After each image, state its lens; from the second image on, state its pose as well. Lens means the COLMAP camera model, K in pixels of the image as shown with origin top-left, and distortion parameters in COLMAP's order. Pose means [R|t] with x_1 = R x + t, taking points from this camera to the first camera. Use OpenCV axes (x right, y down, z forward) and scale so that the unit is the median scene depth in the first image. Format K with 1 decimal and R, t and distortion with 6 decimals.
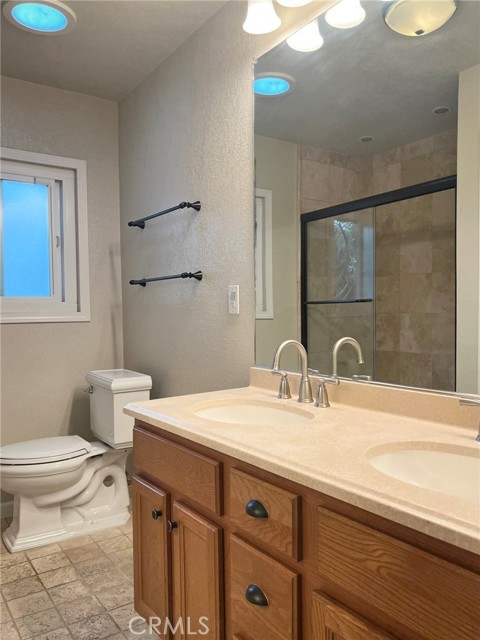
lens RADIAL K [[505.9, 0, 278.7], [0, 505.9, 320.4], [0, 0, 1]] dist [0.046028, -0.052453]
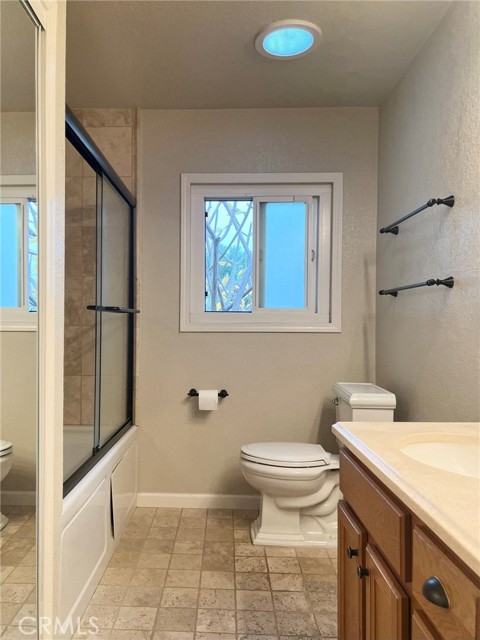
lens RADIAL K [[498.3, 0, 239.9], [0, 498.3, 322.1], [0, 0, 1]] dist [0.014590, -0.009544]
pose [[0.776789, 0.015460, -0.629571, 0.102359], [-0.028910, 0.999520, -0.011126, -0.002107], [0.629097, 0.026844, 0.776863, 0.134227]]
